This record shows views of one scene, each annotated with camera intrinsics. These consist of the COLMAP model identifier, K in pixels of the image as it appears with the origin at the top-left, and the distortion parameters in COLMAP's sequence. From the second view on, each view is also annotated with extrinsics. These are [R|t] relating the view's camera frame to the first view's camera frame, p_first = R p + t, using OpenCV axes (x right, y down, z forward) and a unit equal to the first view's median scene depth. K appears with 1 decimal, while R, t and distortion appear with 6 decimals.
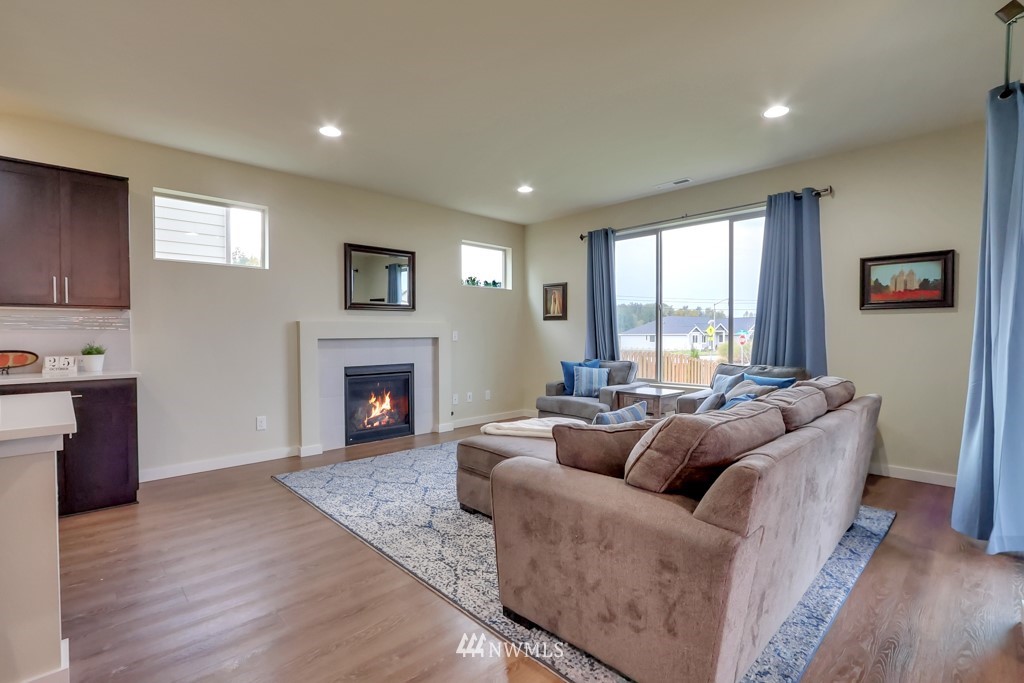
lens RADIAL K [[465.4, 0, 512.0], [0, 465.4, 341.5], [0, 0, 1]] dist [-0.019257, 0.001065]
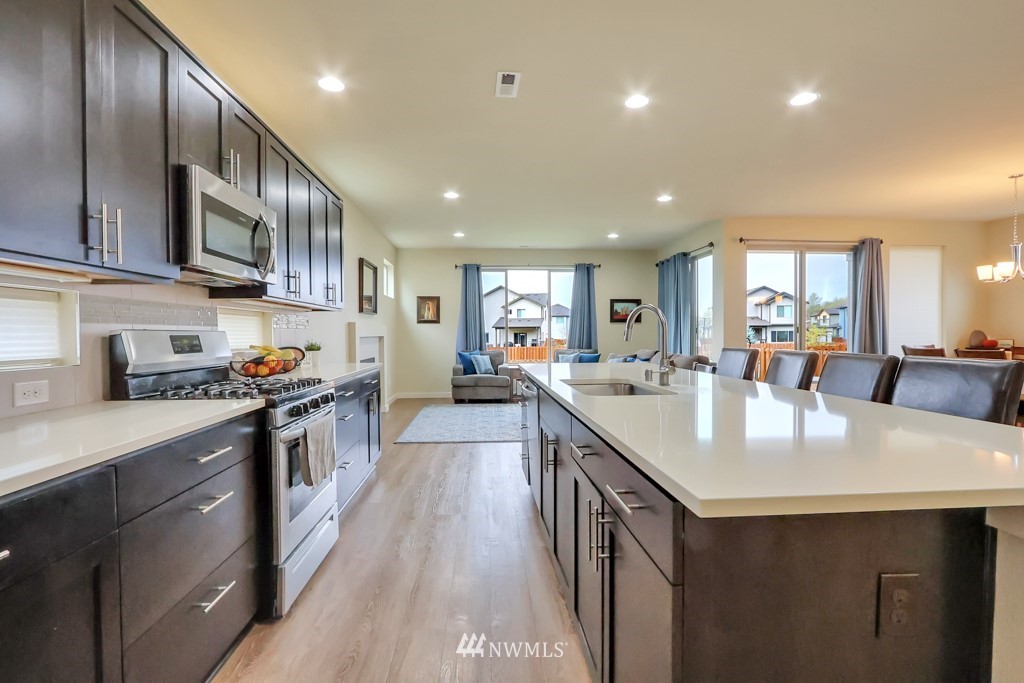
lens RADIAL K [[465.4, 0, 512.0], [0, 465.4, 341.5], [0, 0, 1]] dist [-0.019257, 0.001065]
pose [[0.651513, -0.012568, 0.758533, -1.387615], [0.014371, 0.999888, 0.004223, 0.008277], [-0.758501, 0.008150, 0.651621, -0.110617]]
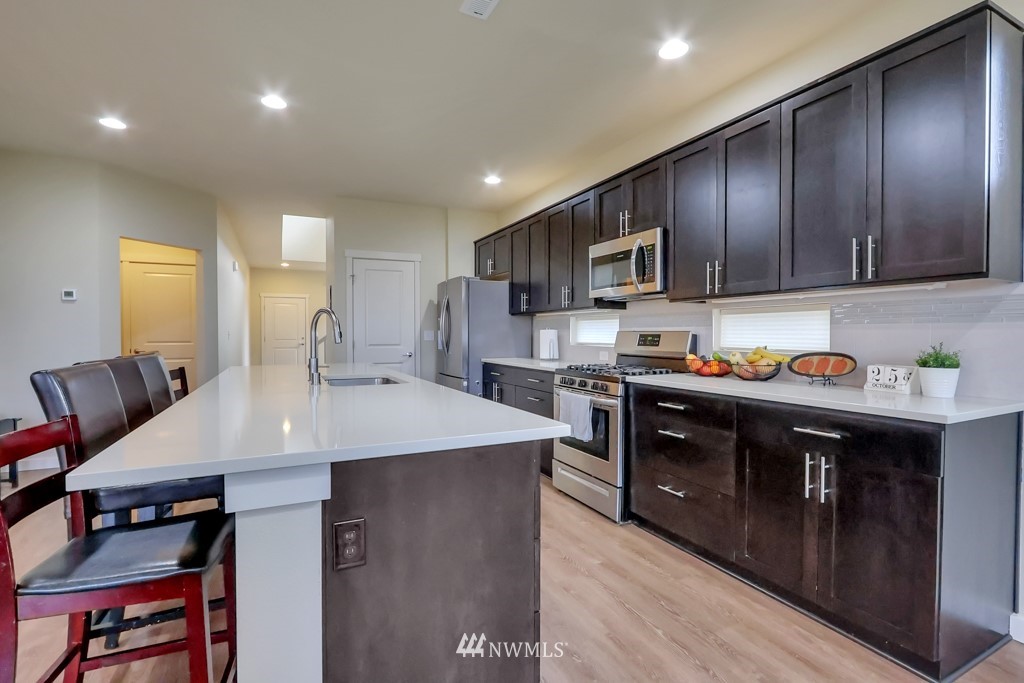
lens RADIAL K [[477.1, 0, 512.0], [0, 477.1, 341.5], [0, 0, 1]] dist [0.018160, 0.000297]
pose [[-0.324505, 0.021376, -0.945642, -0.186817], [-0.012458, 0.999561, 0.026870, -0.010847], [0.945802, 0.020500, -0.324097, 0.667587]]
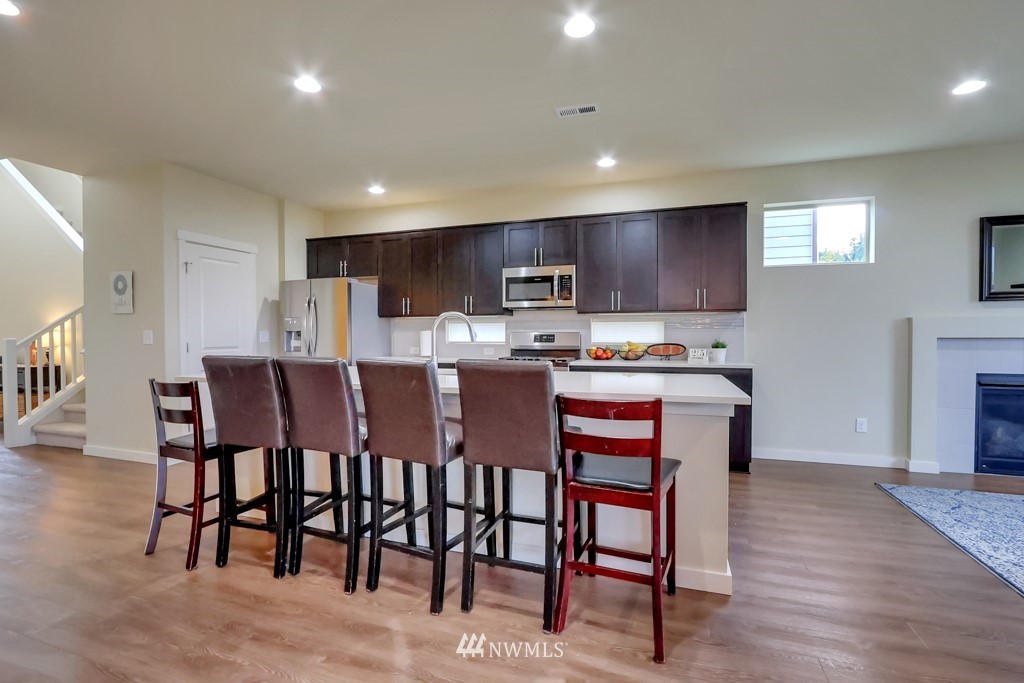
lens RADIAL K [[465.4, 0, 512.0], [0, 465.4, 341.5], [0, 0, 1]] dist [-0.019257, 0.001065]
pose [[0.444590, 0.017839, -0.895557, -0.017093], [-0.014383, 0.999815, 0.012776, 0.001958], [0.895619, 0.007200, 0.444764, -0.081652]]
